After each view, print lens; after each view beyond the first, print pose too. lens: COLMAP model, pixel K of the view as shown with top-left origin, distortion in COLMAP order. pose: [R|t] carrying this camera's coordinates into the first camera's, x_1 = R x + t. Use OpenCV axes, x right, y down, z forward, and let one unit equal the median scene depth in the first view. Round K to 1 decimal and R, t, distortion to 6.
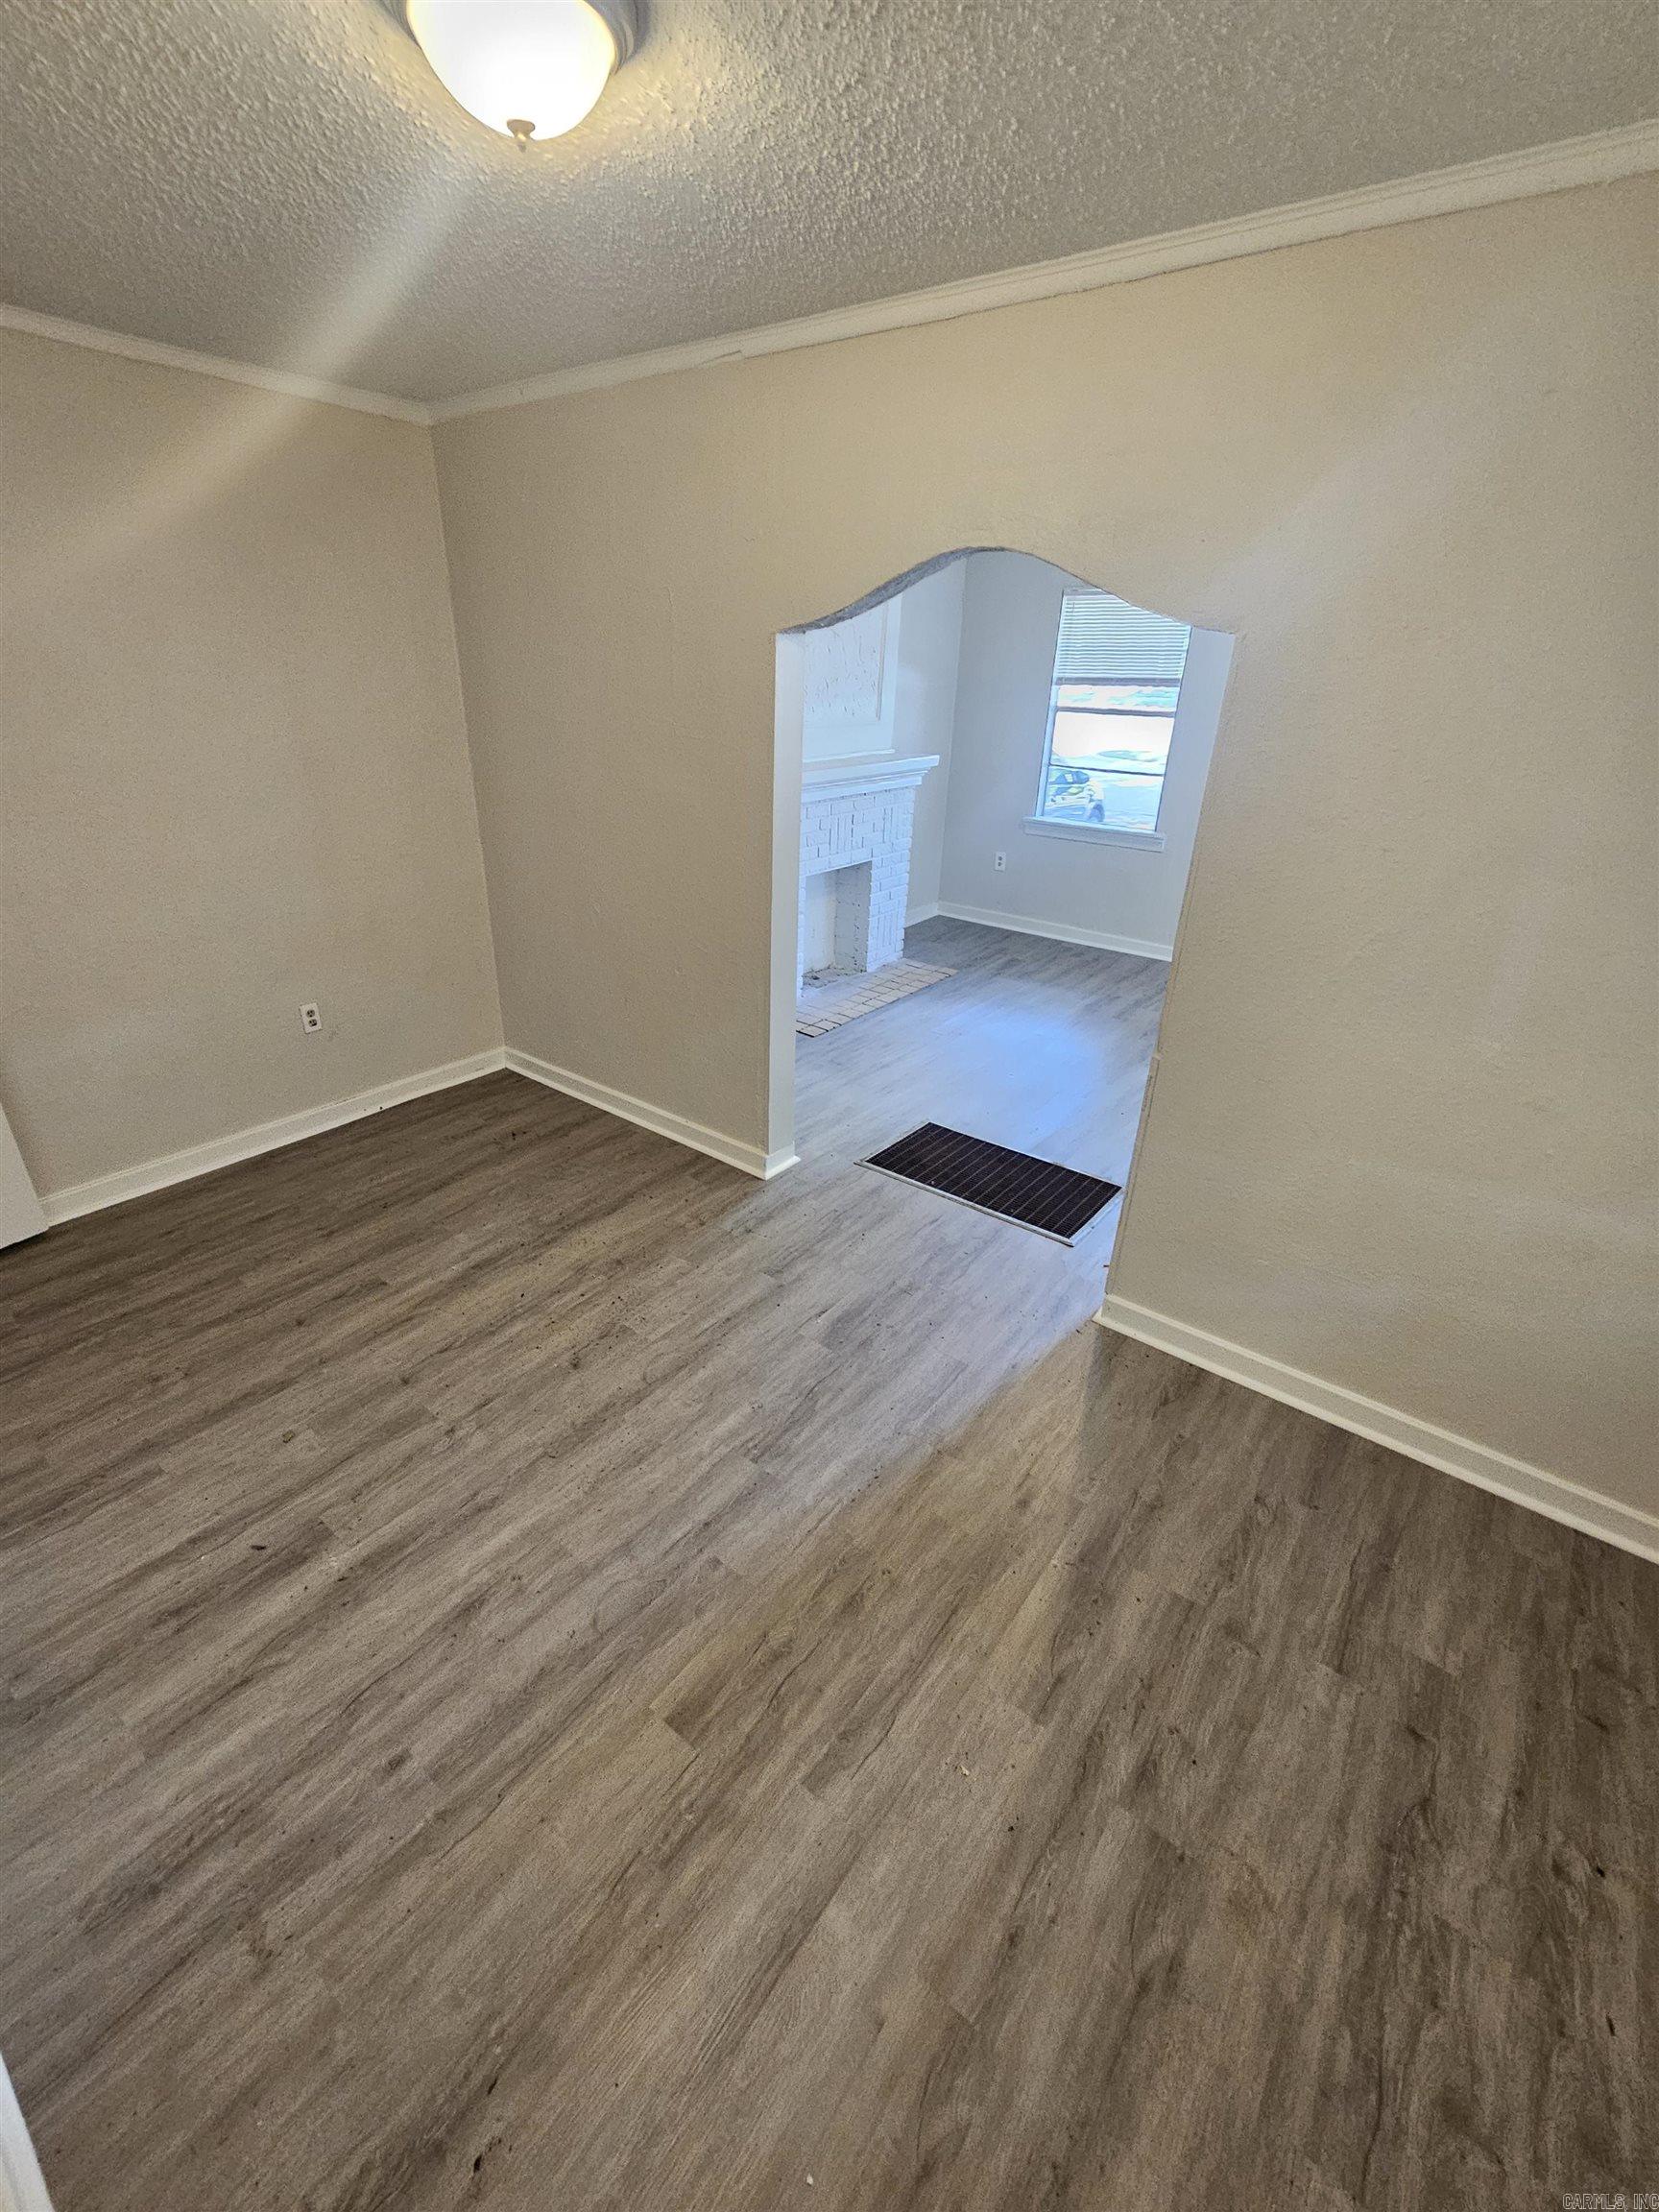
lens RADIAL K [[943.4, 0, 831.1], [0, 943.4, 1075.5], [0, 0, 1]] dist [0.000105, 0.000258]
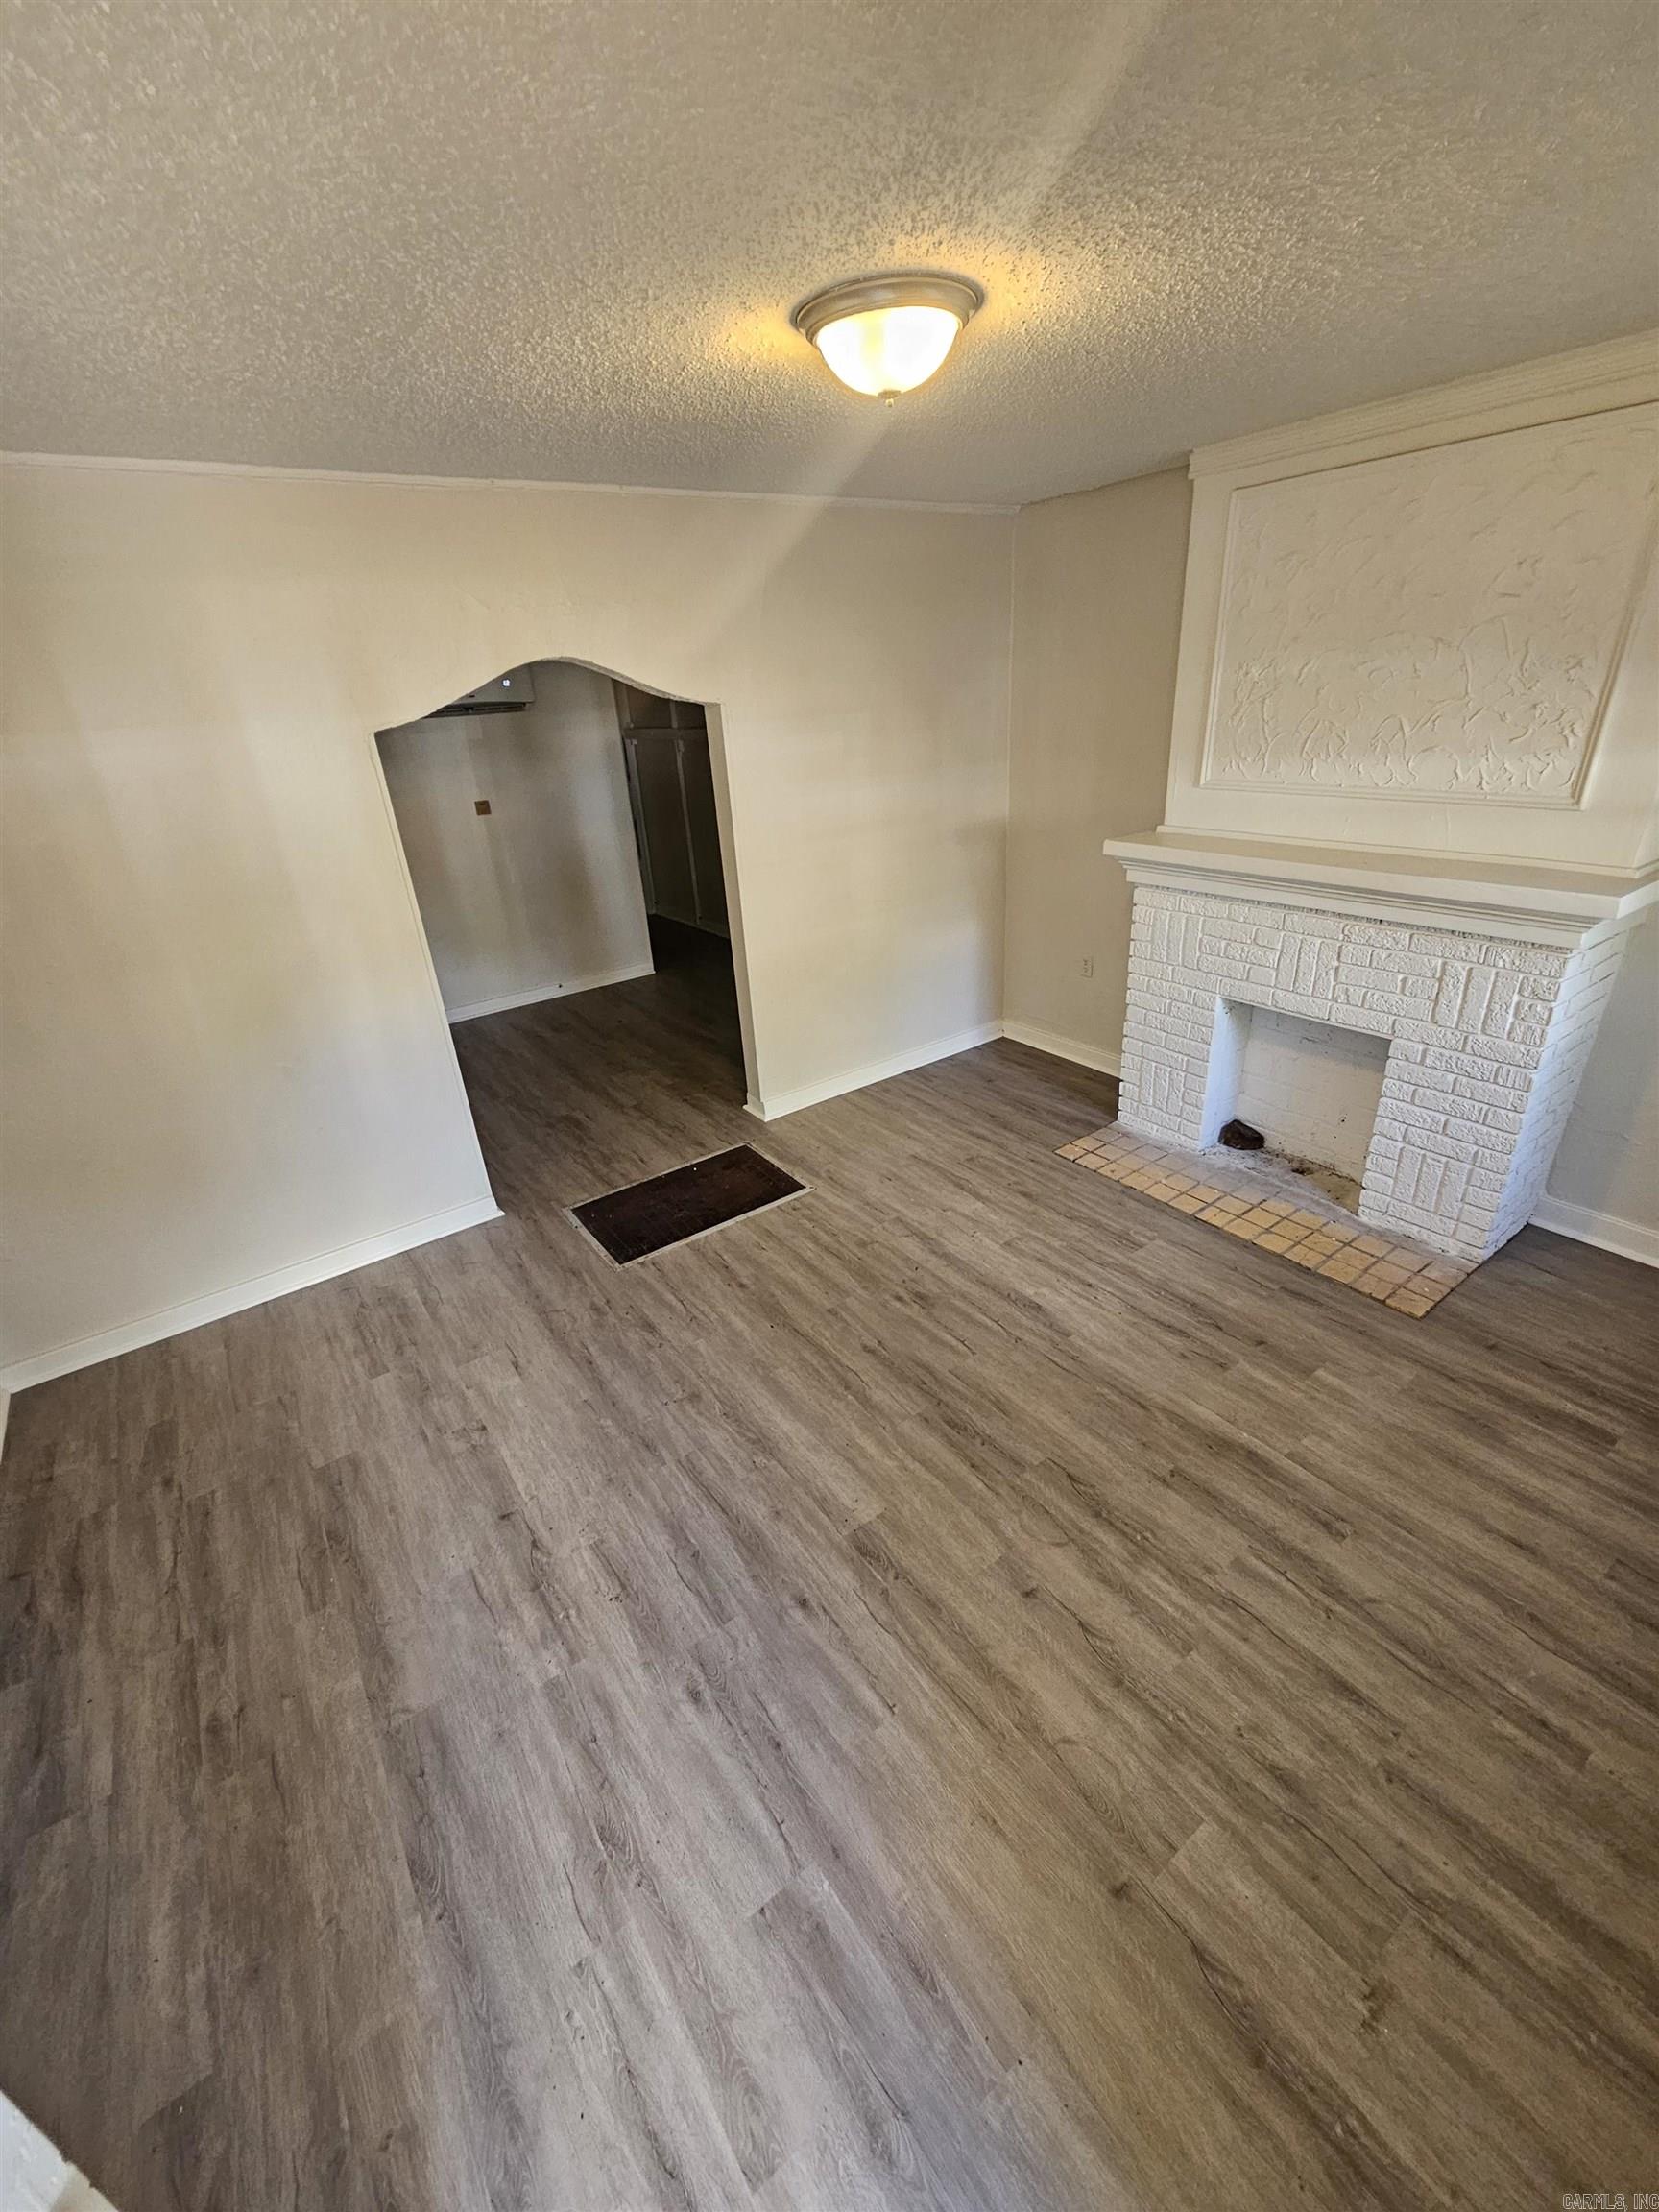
lens RADIAL K [[906.0, 0, 837.6], [0, 906.0, 1106.5], [0, 0, 1]] dist [-0.000908, 0.000867]
pose [[-0.283121, 0.404763, -0.869488, 0.660390], [-0.336170, 0.807186, 0.485223, -0.366216], [0.898239, 0.429672, -0.092462, 0.801043]]
